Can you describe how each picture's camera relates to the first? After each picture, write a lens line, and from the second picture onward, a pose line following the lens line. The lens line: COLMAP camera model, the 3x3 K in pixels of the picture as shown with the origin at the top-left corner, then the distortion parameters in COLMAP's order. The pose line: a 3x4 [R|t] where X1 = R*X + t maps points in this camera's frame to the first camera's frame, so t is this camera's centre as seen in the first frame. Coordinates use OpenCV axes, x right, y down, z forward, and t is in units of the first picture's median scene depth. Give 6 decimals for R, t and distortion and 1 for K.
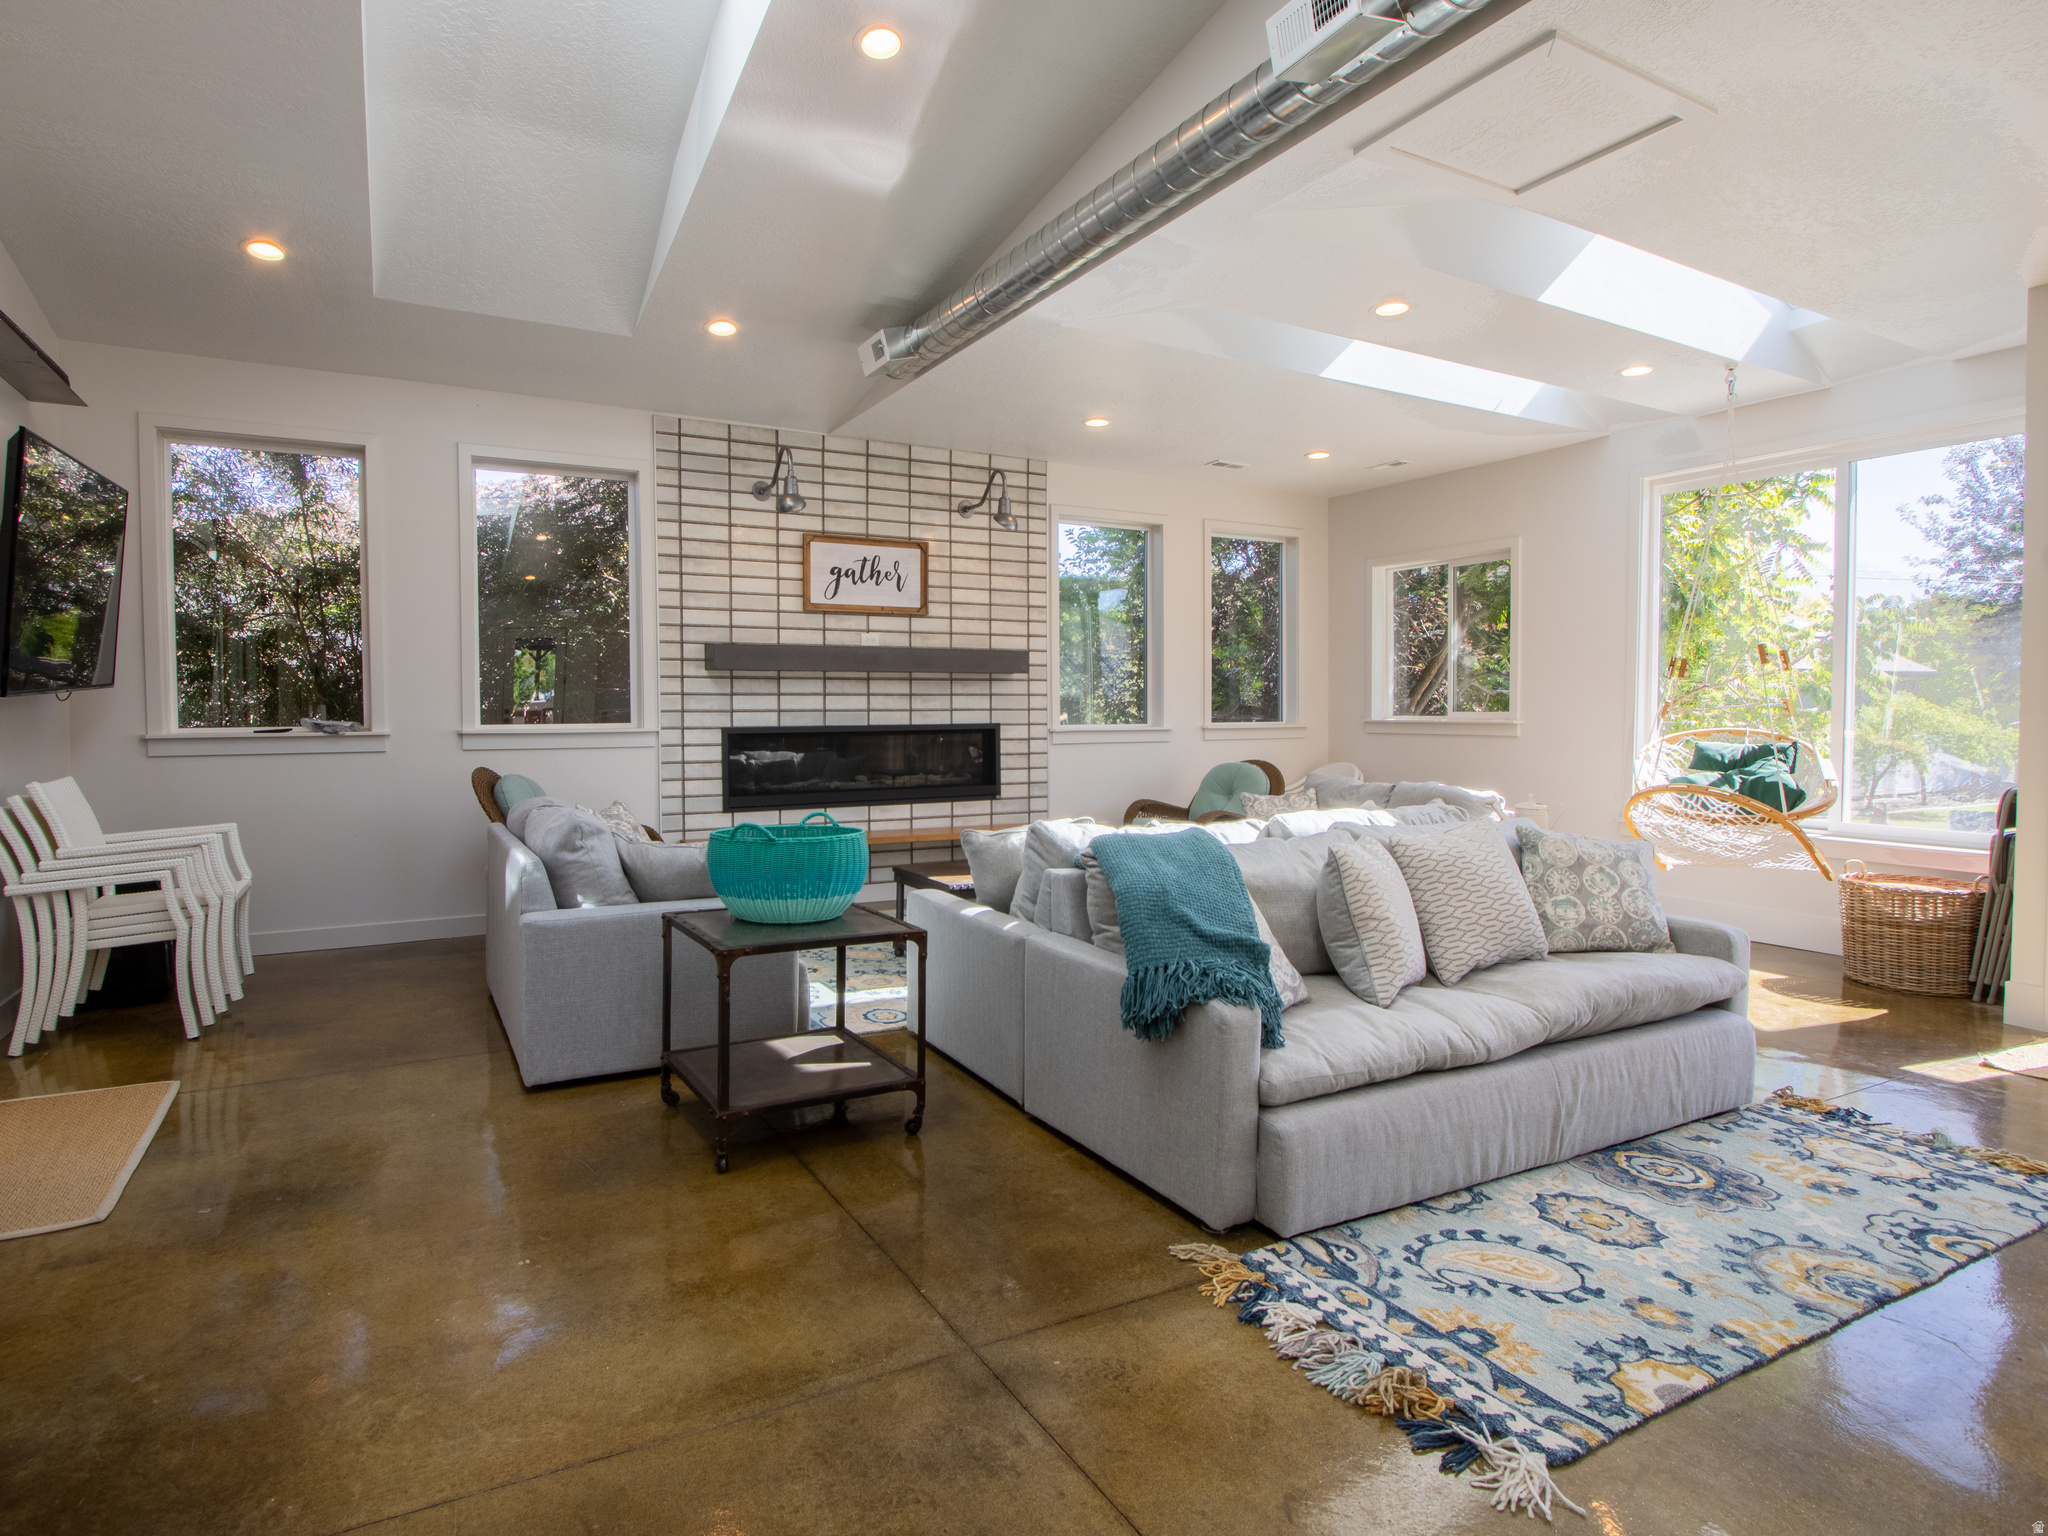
lens RADIAL K [[1090.1, 0, 944.3], [0, 1090.1, 742.6], [0, 0, 1]] dist [-0.024598, 0.001627]
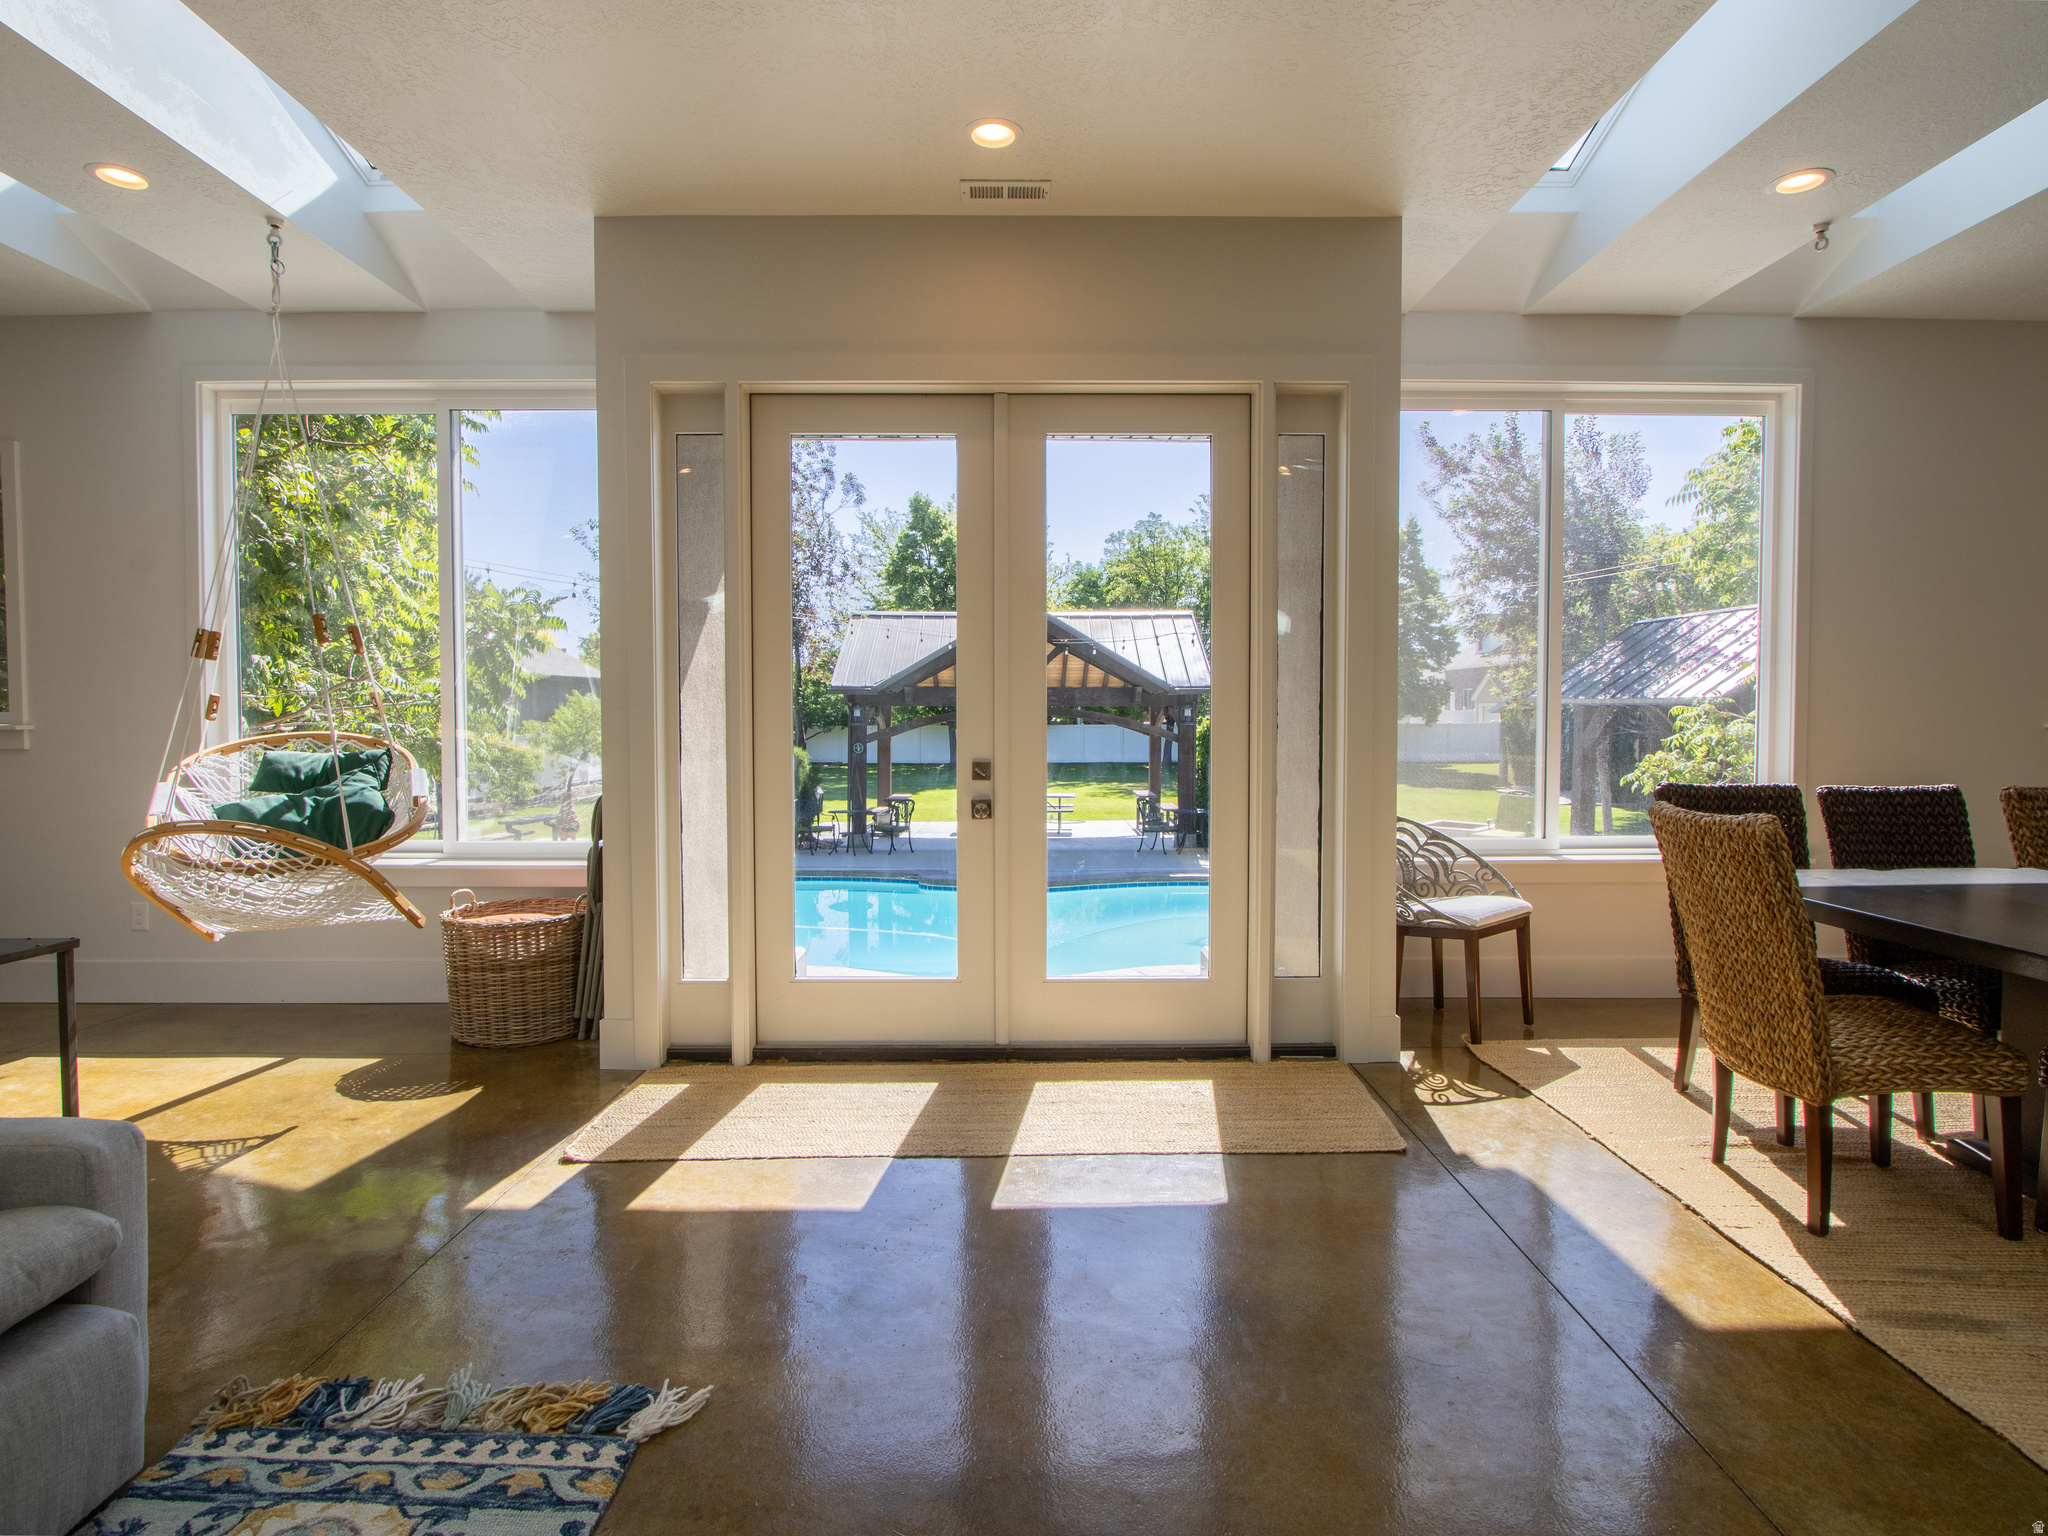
lens RADIAL K [[1090.1, 0, 1024.7], [0, 1090.1, 758.6], [0, 0, 1]] dist [-0.024598, 0.001627]
pose [[0.451517, -0.038710, 0.891422, 0.329778], [0.025795, 0.999207, 0.030325, -0.005698], [-0.891890, 0.009302, 0.452158, 0.255546]]
